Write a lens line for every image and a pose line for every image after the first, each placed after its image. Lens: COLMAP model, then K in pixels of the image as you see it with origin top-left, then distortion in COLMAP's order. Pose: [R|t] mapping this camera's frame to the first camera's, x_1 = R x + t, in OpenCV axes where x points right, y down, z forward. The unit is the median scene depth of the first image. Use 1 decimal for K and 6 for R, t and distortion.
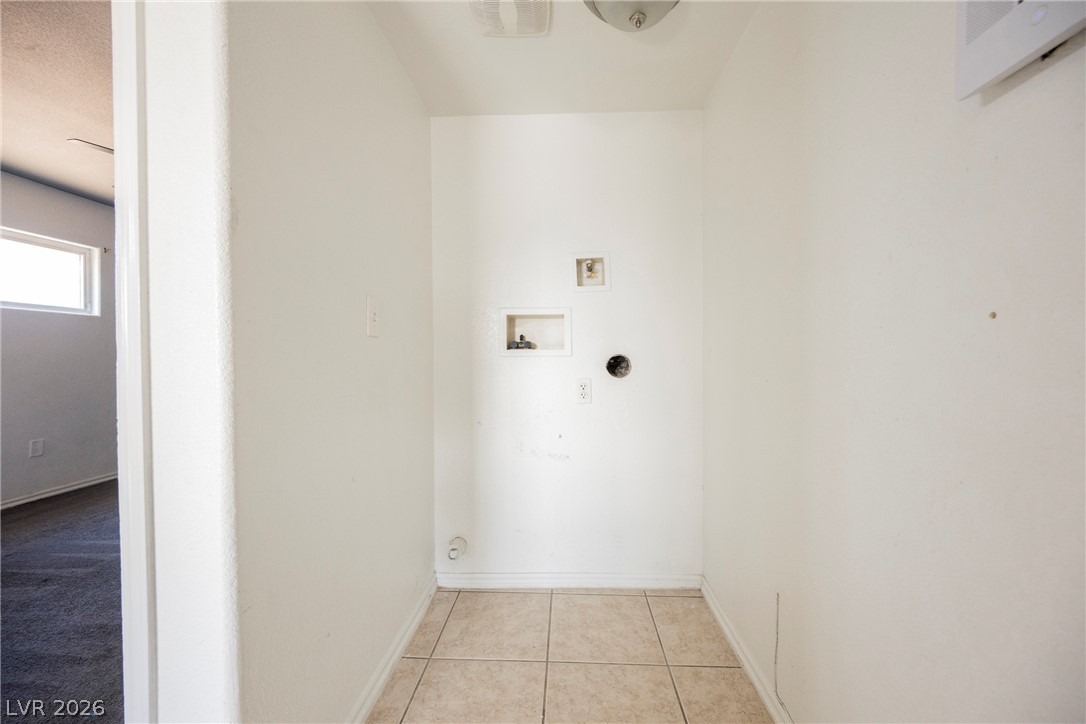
lens RADIAL K [[421.4, 0, 548.8], [0, 421.4, 359.8], [0, 0, 1]] dist [-0.000973, -0.000189]
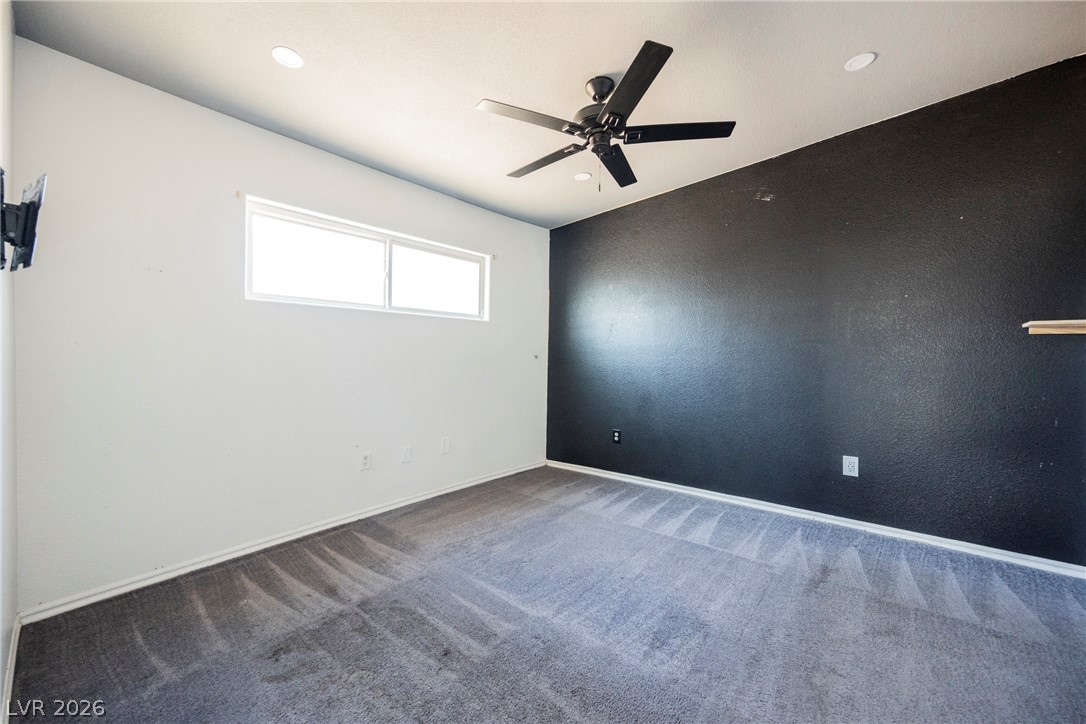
lens RADIAL K [[421.4, 0, 542.5], [0, 421.4, 358.1], [0, 0, 1]] dist [-0.000973, -0.000189]
pose [[0.786726, 0.019669, -0.616989, -0.364053], [-0.024737, 0.999694, 0.000326, -0.018964], [0.616806, 0.015006, 0.786972, 0.303206]]
